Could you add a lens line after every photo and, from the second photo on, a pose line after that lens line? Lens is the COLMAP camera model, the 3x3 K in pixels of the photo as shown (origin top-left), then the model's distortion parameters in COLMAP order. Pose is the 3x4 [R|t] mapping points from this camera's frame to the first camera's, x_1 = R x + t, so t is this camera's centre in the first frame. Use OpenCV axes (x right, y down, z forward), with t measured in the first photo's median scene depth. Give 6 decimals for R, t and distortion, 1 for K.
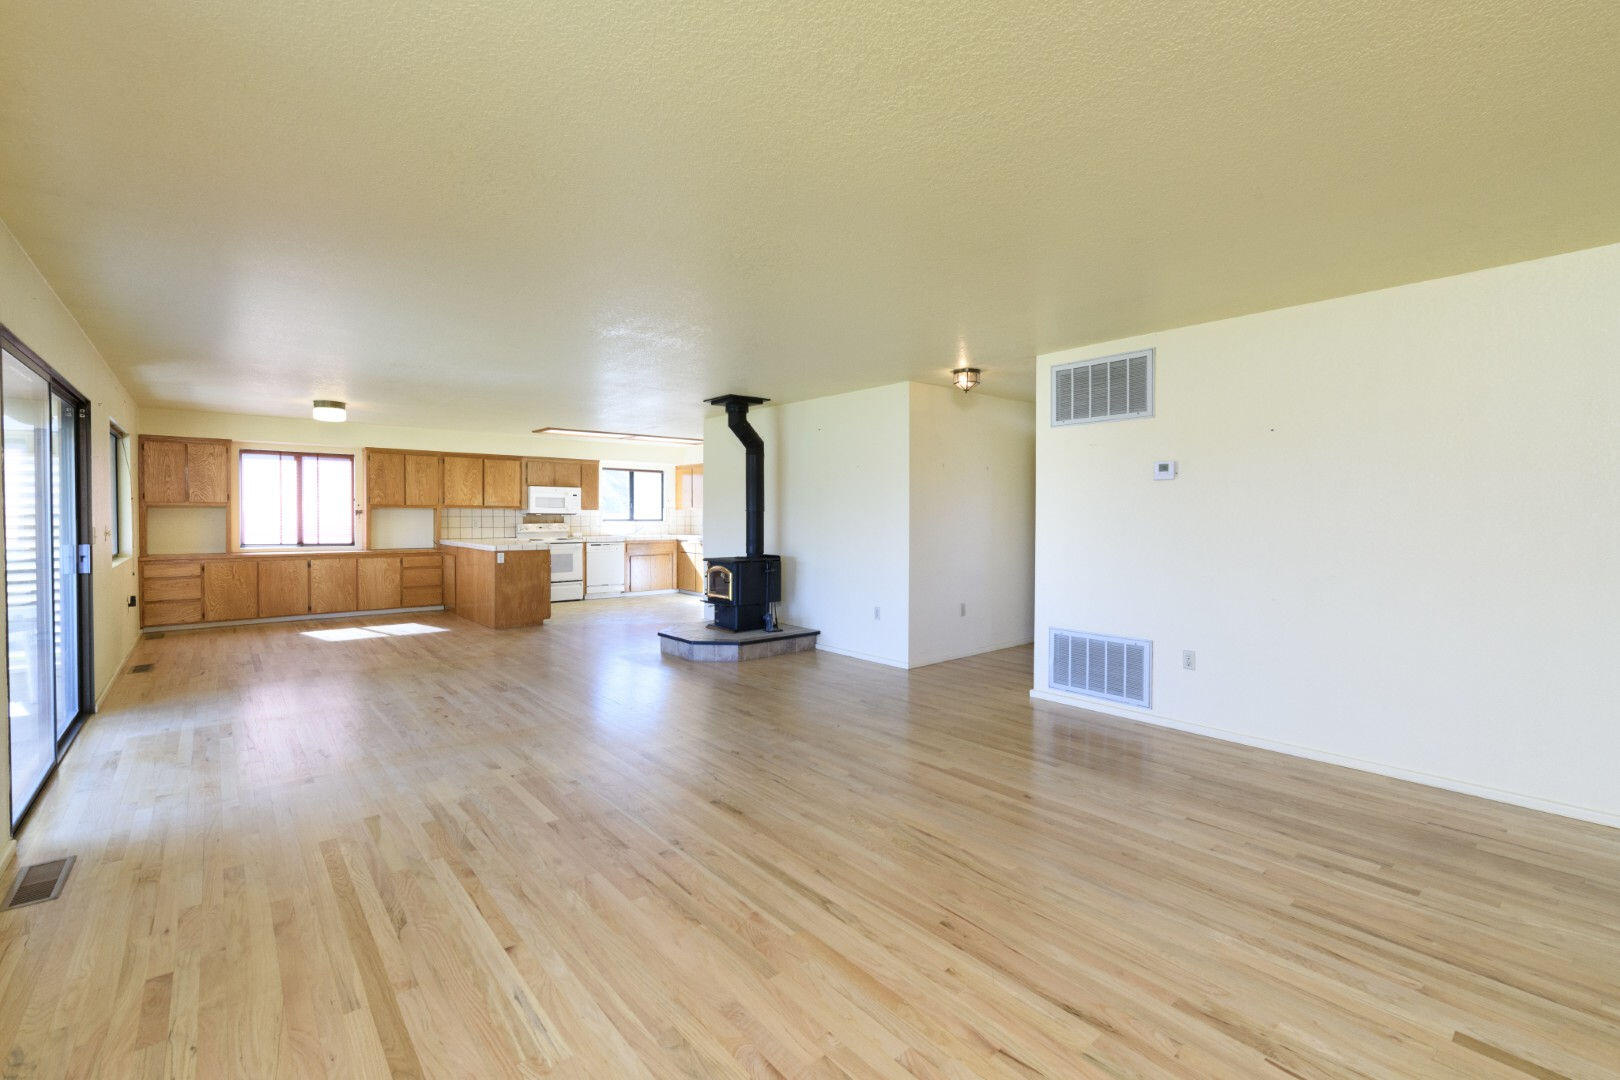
lens RADIAL K [[729.7, 0, 812.1], [0, 729.7, 517.1], [0, 0, 1]] dist [0.002150, -0.001466]
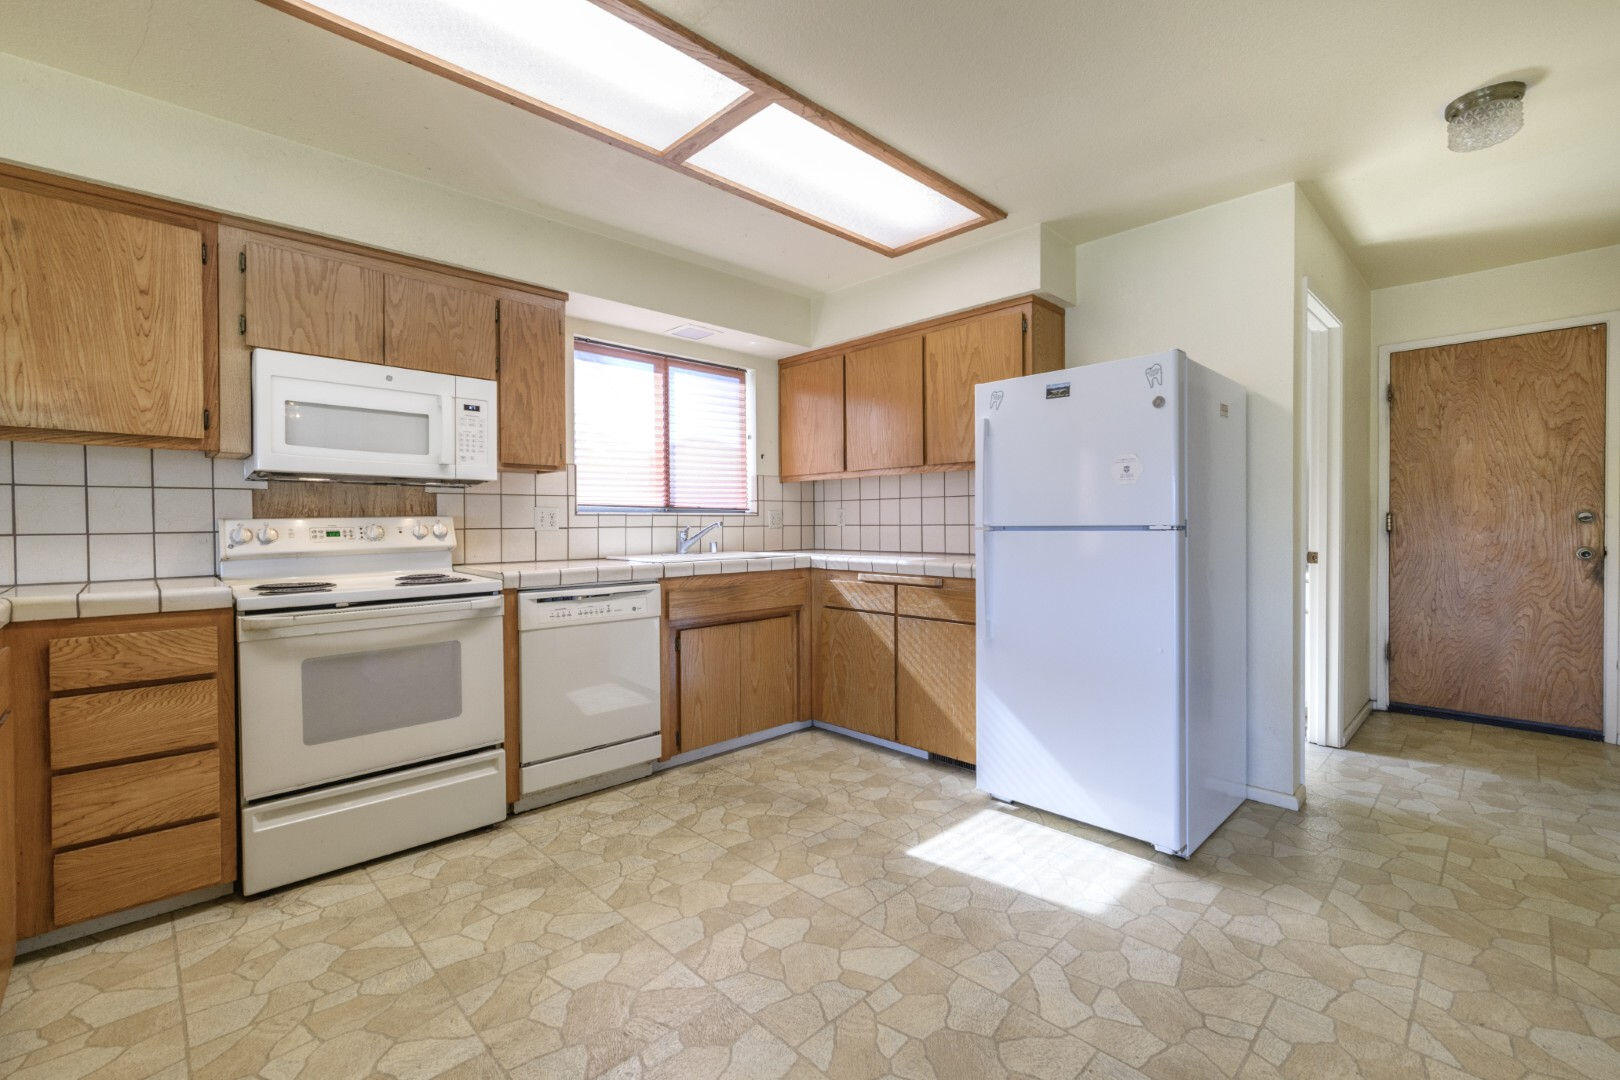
lens RADIAL K [[681.3, 0, 799.7], [0, 681.3, 526.4], [0, 0, 1]] dist [0.002138, 0.000319]
pose [[0.998481, -0.004605, 0.054902, -0.242953], [0.004326, 0.999977, 0.005196, 0.012216], [-0.054925, -0.004951, 0.998478, 0.820674]]
